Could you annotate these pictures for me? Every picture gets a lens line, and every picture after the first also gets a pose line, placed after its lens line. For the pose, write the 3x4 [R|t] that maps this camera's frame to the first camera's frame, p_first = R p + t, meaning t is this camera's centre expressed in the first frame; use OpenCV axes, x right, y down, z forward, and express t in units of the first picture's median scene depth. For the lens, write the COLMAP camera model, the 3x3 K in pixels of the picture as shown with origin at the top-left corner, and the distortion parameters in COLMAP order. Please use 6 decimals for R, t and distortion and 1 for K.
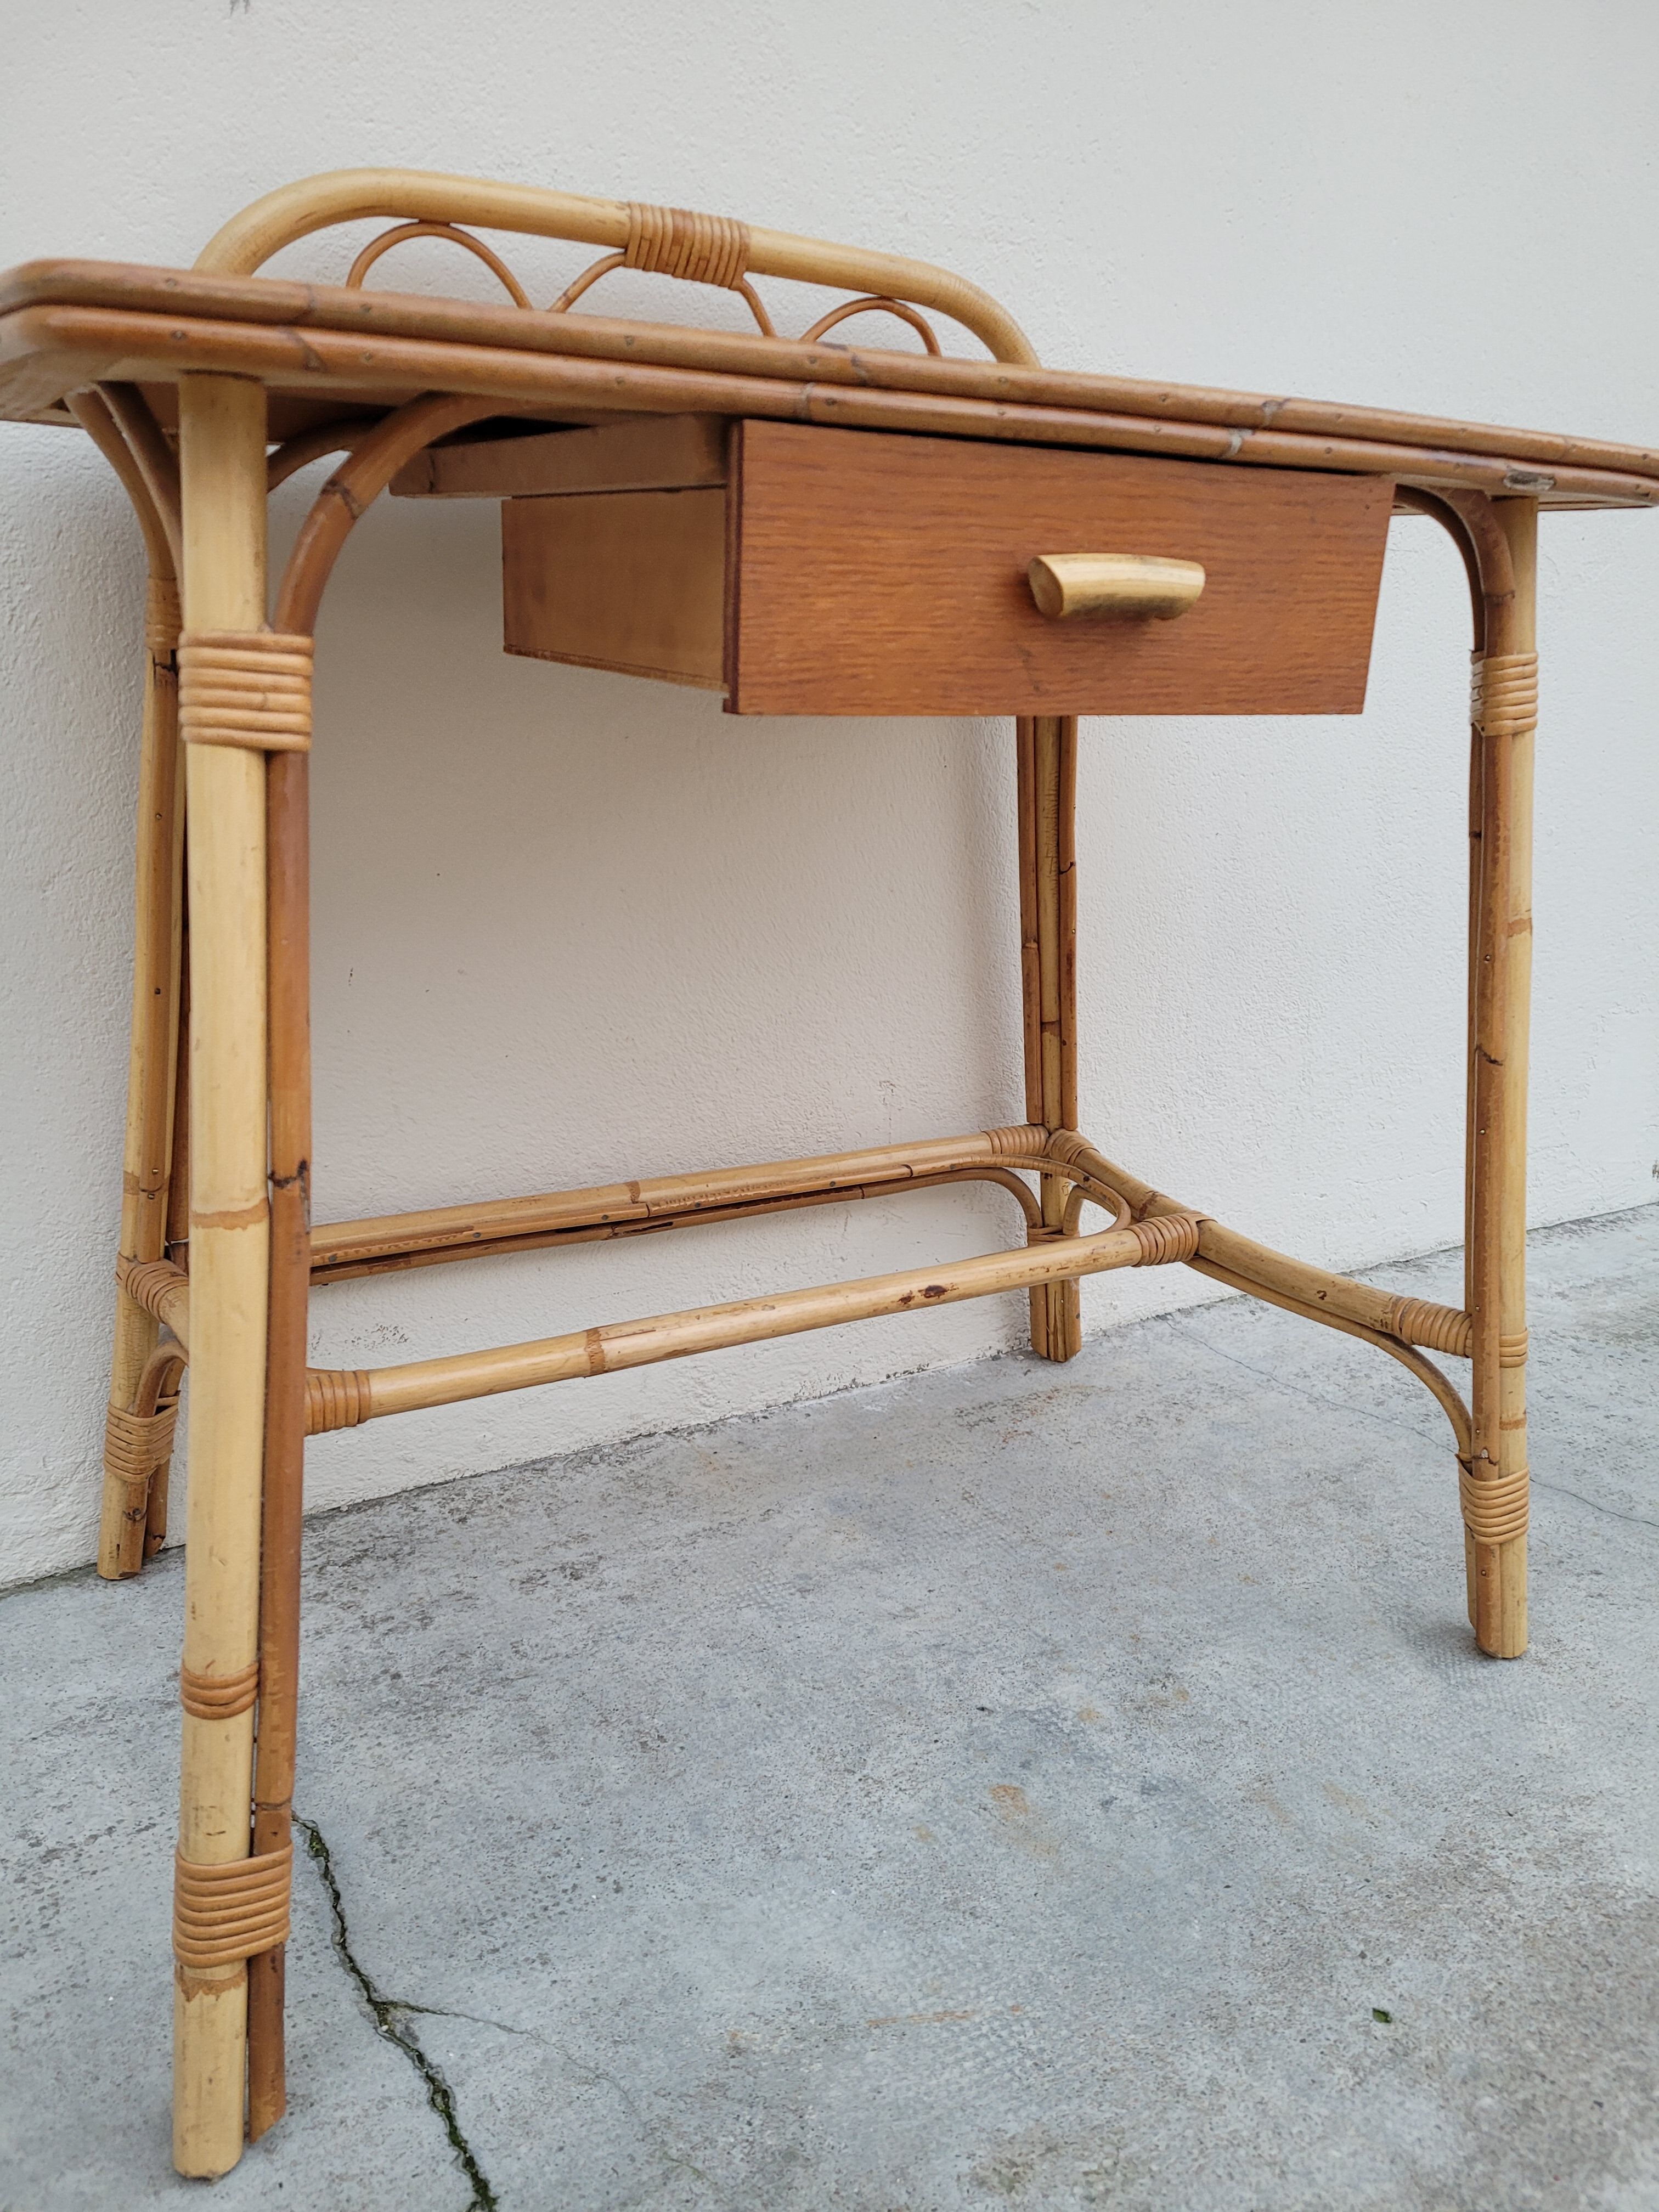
lens RADIAL K [[1659.0, 0, 839.5], [0, 1659.0, 1141.2], [0, 0, 1]] dist [0.057658, -0.037176]
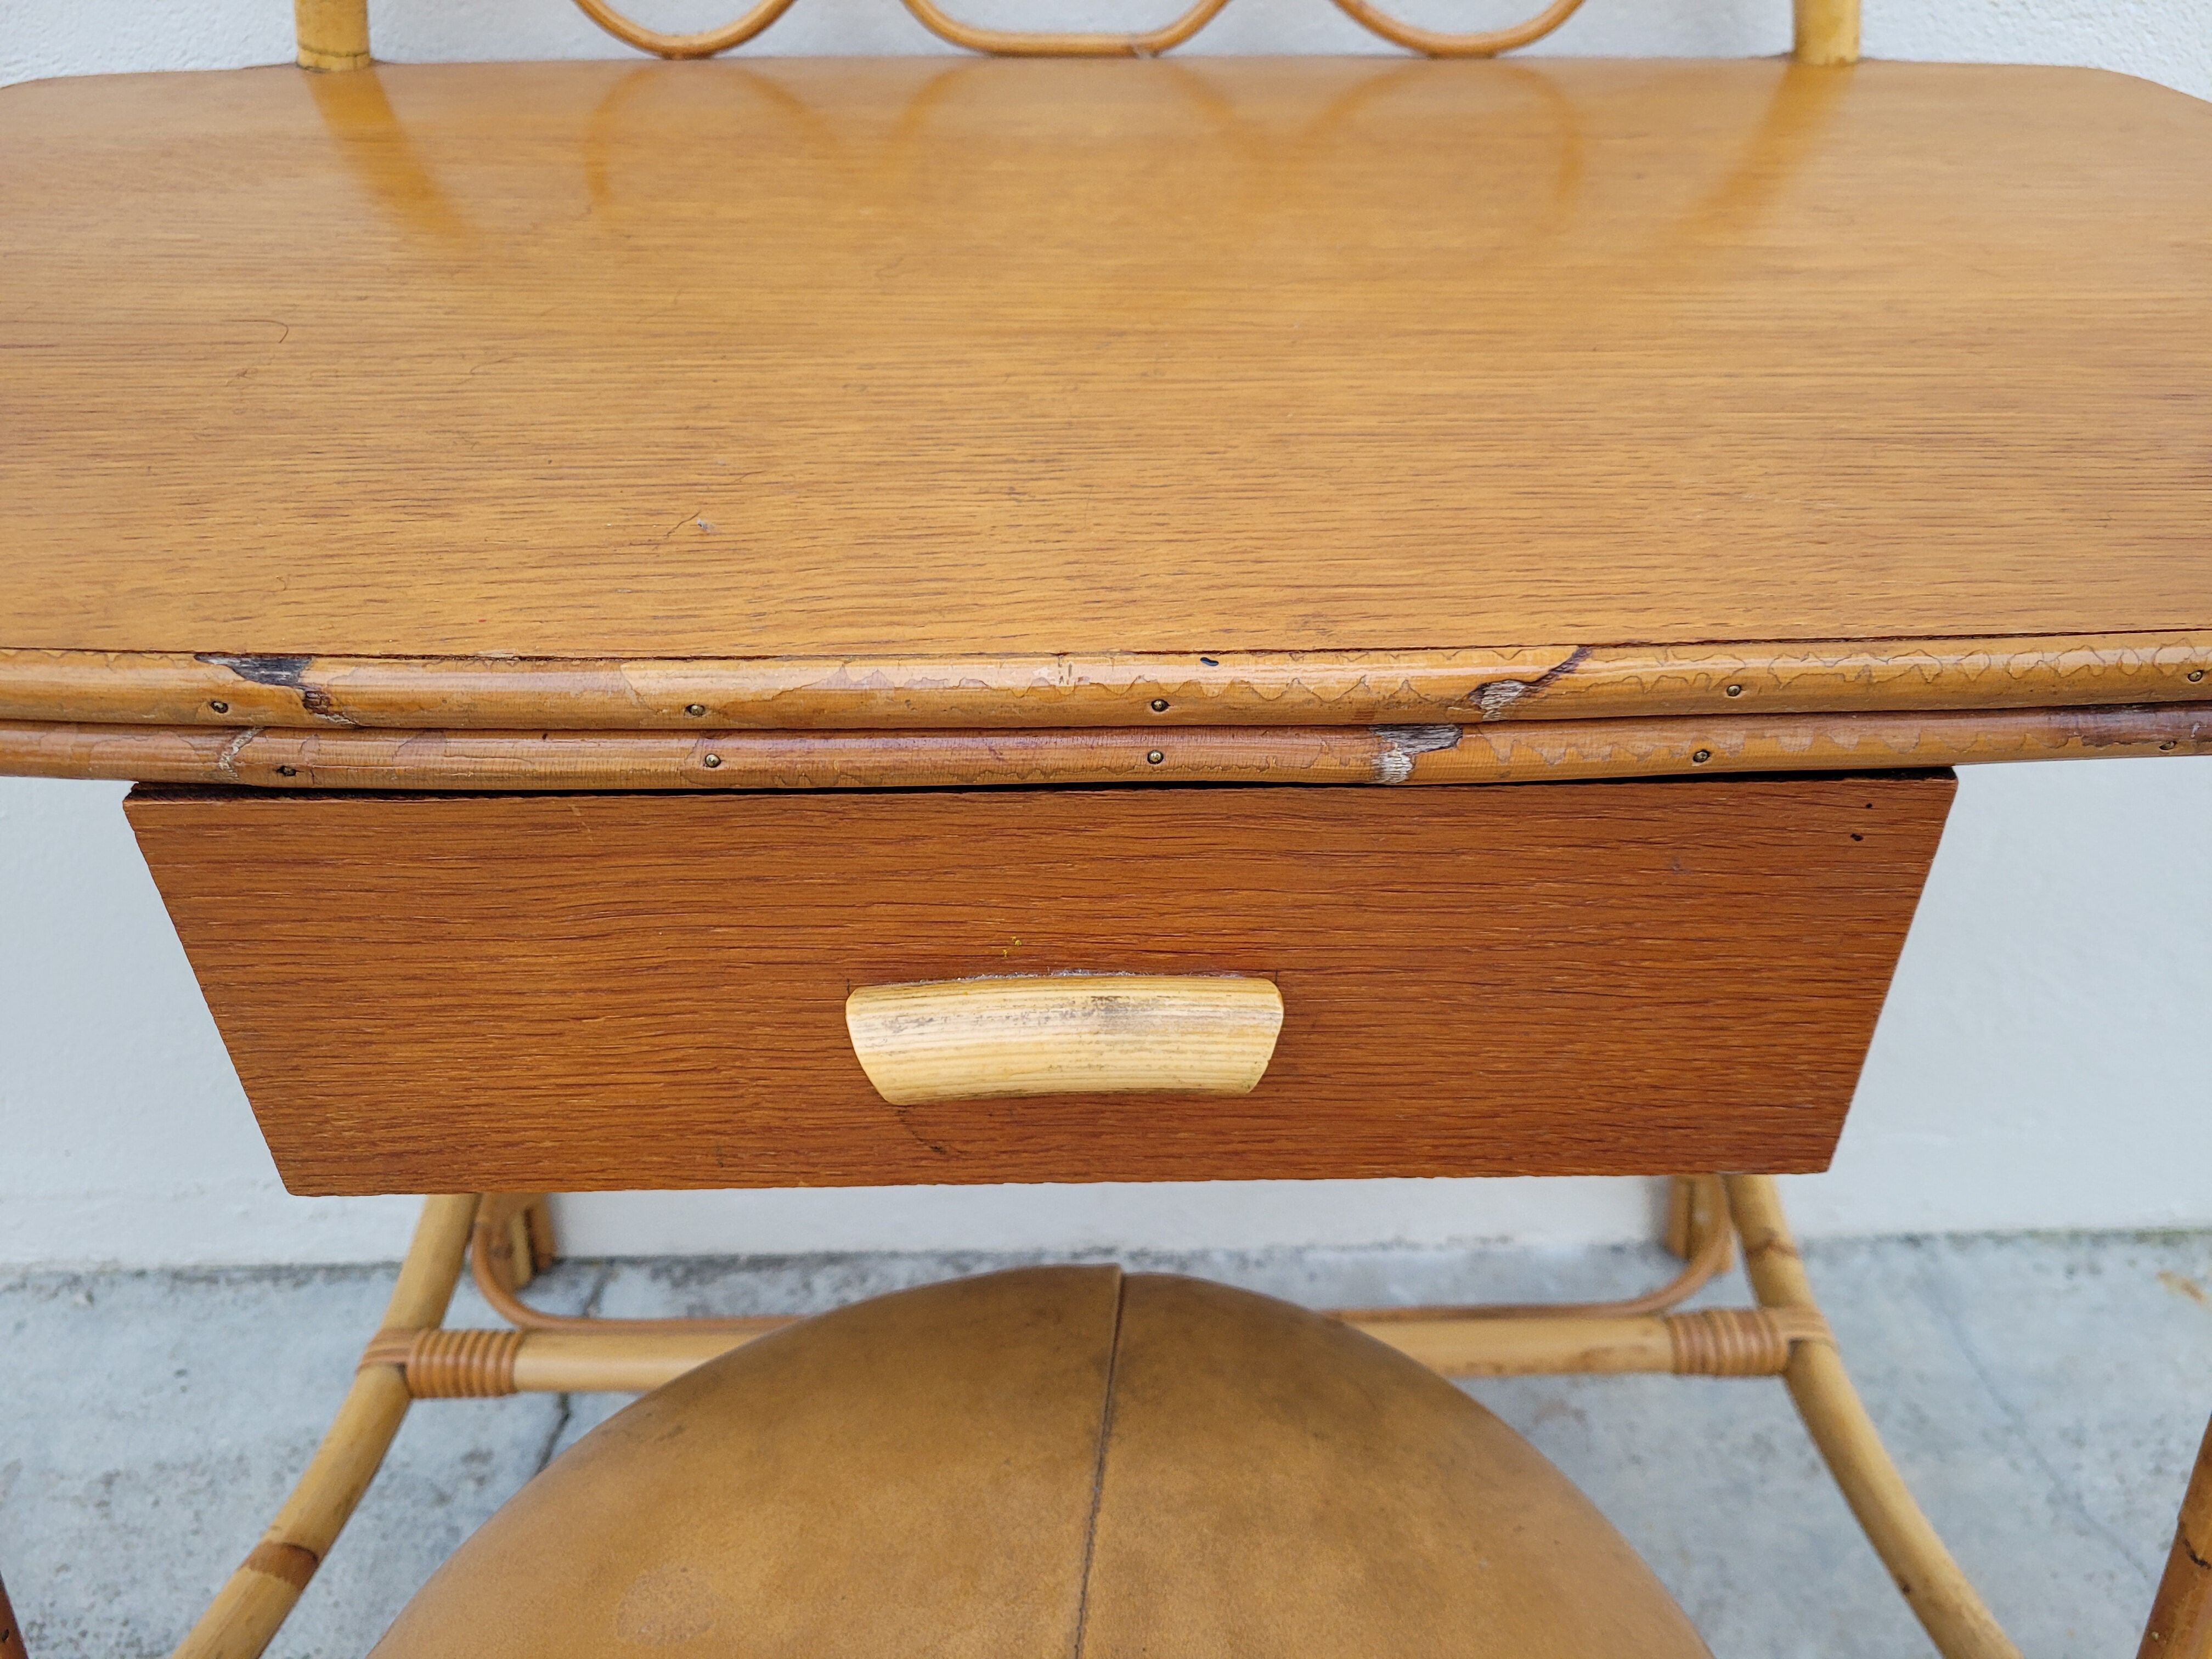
lens RADIAL K [[1696.6, 0, 1131.6], [0, 1696.6, 808.3], [0, 0, 1]] dist [0.039985, -0.038764]
pose [[0.870215, 0.247697, -0.425878, 0.285714], [-0.117425, 0.943790, 0.308984, -0.417273], [0.478474, -0.218874, 0.850386, 0.468900]]
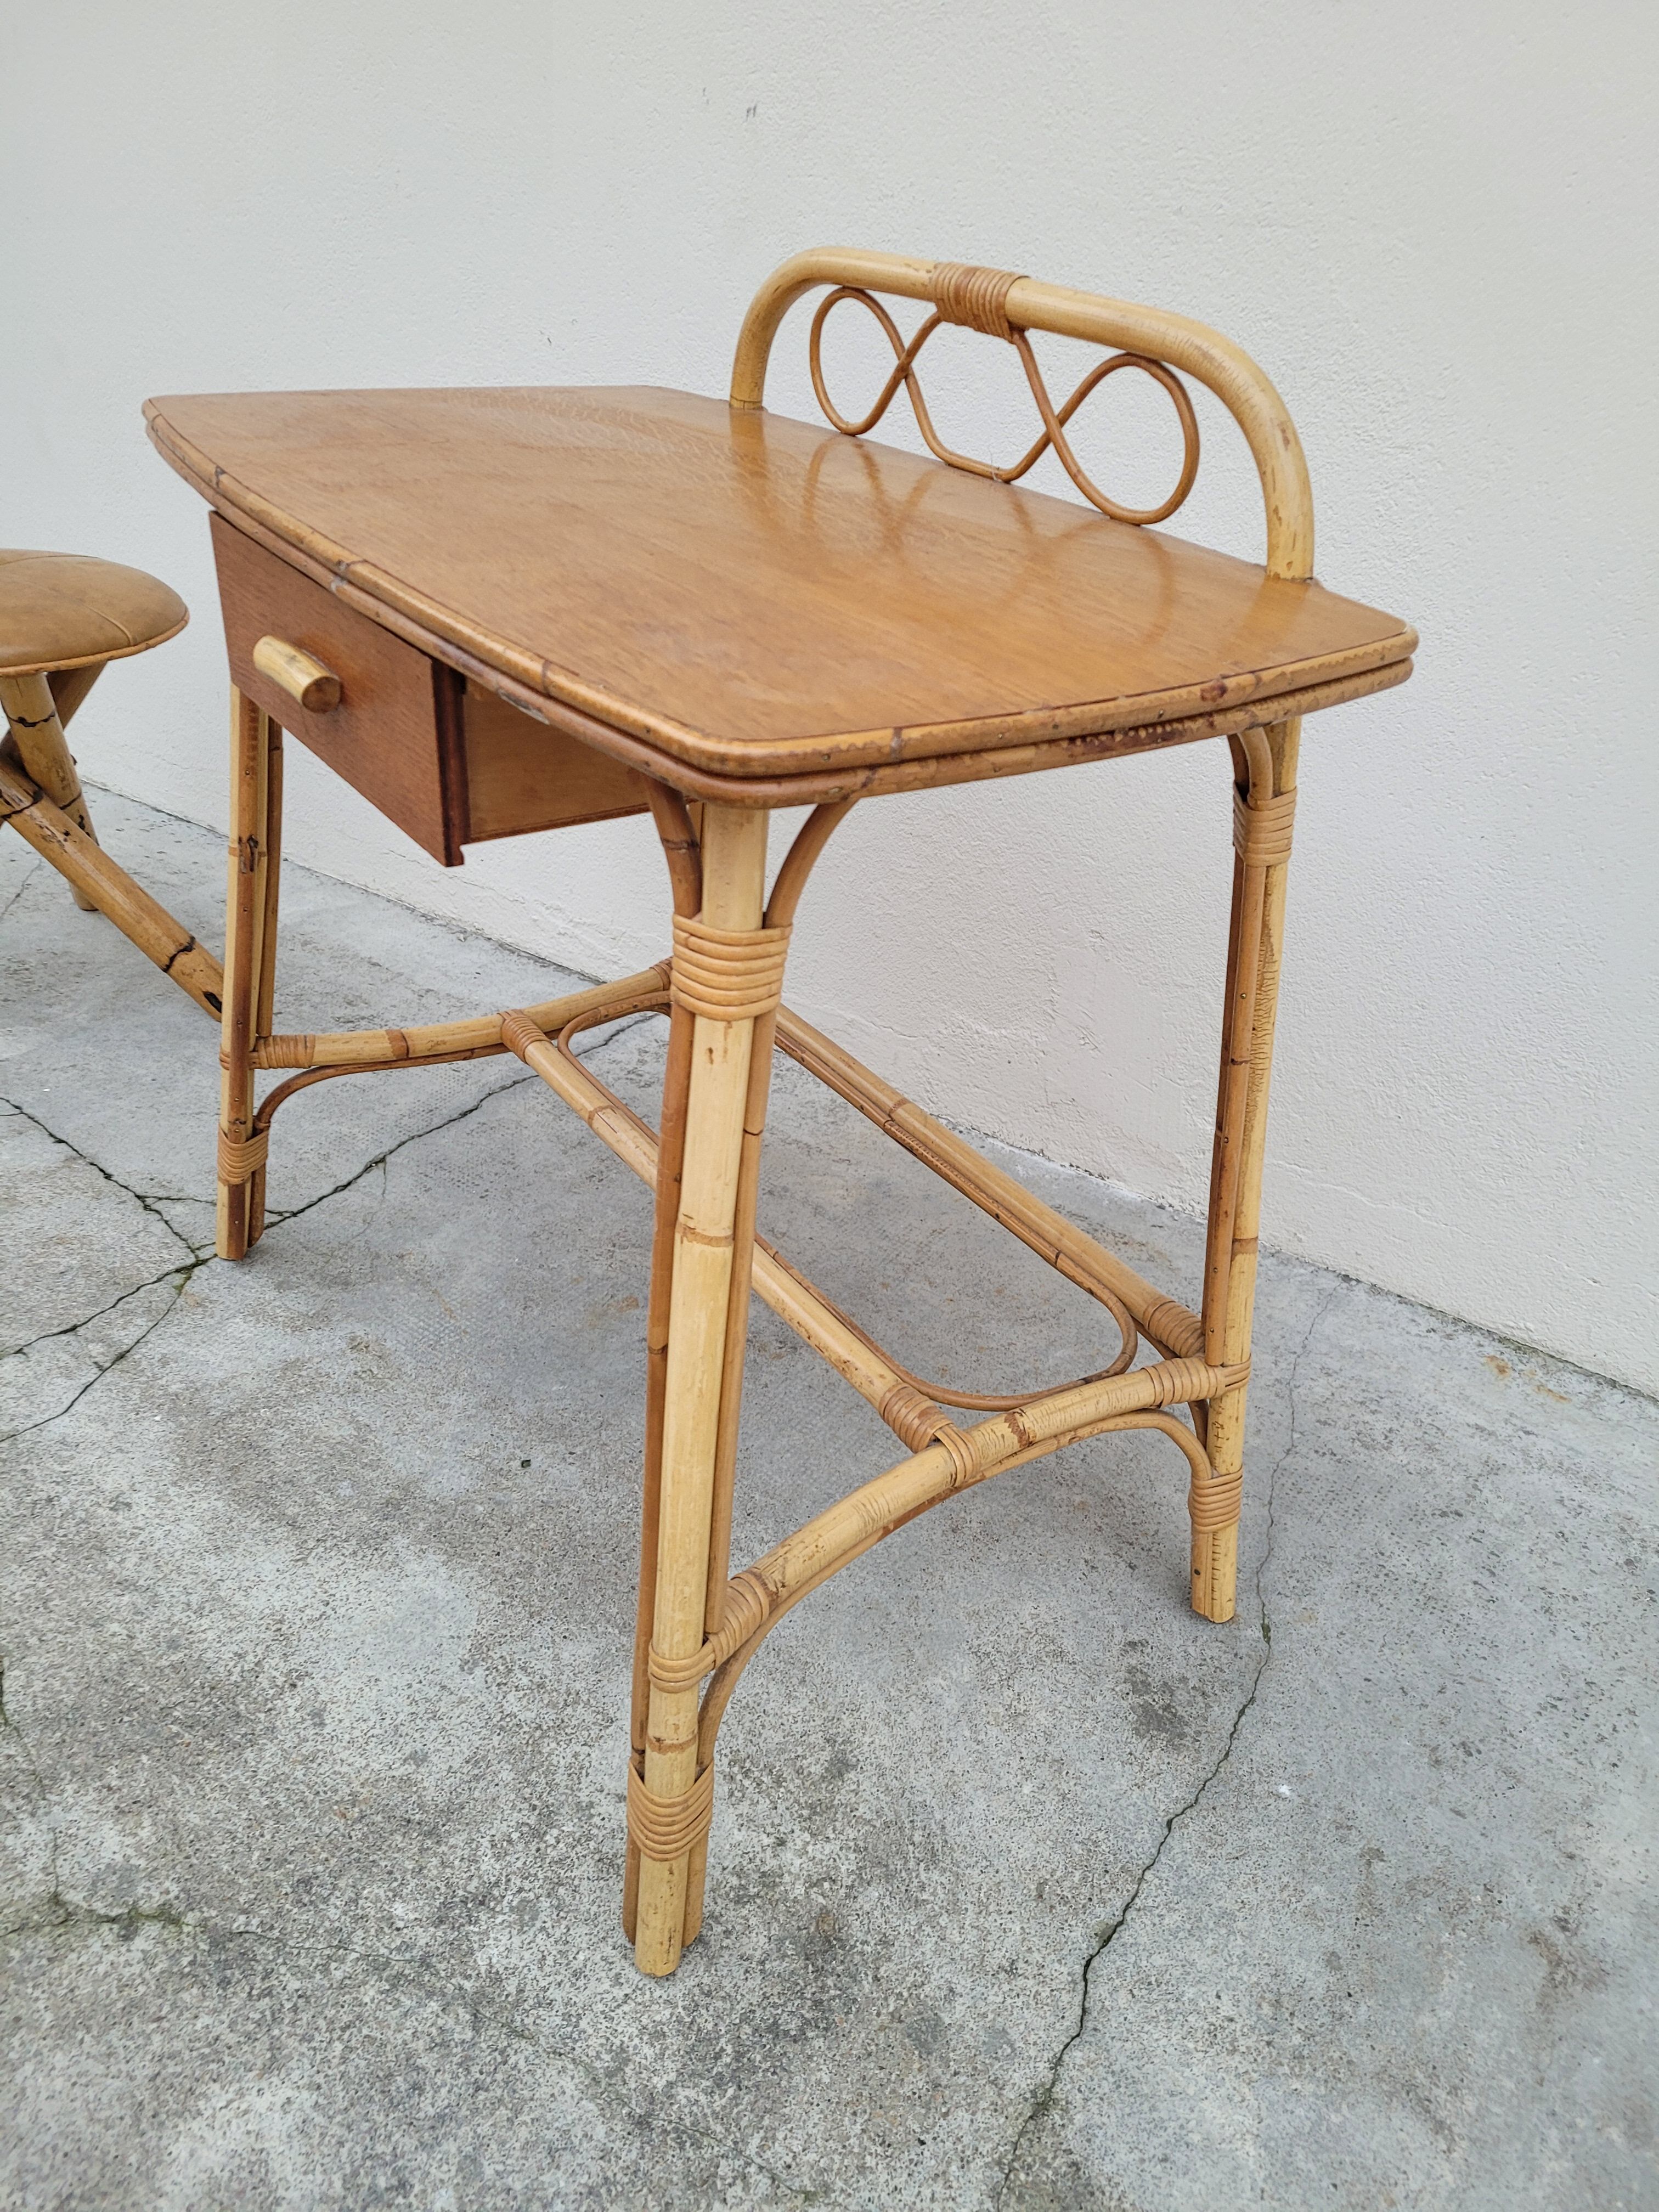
lens RADIAL K [[1640.2, 0, 853.2], [0, 1640.2, 1117.3], [0, 0, 1]] dist [0.062367, -0.038896]
pose [[0.422239, 0.453615, -0.784823, 1.383429], [-0.327940, 0.883585, 0.334265, -0.374654], [0.845086, 0.116235, 0.521842, 0.343600]]
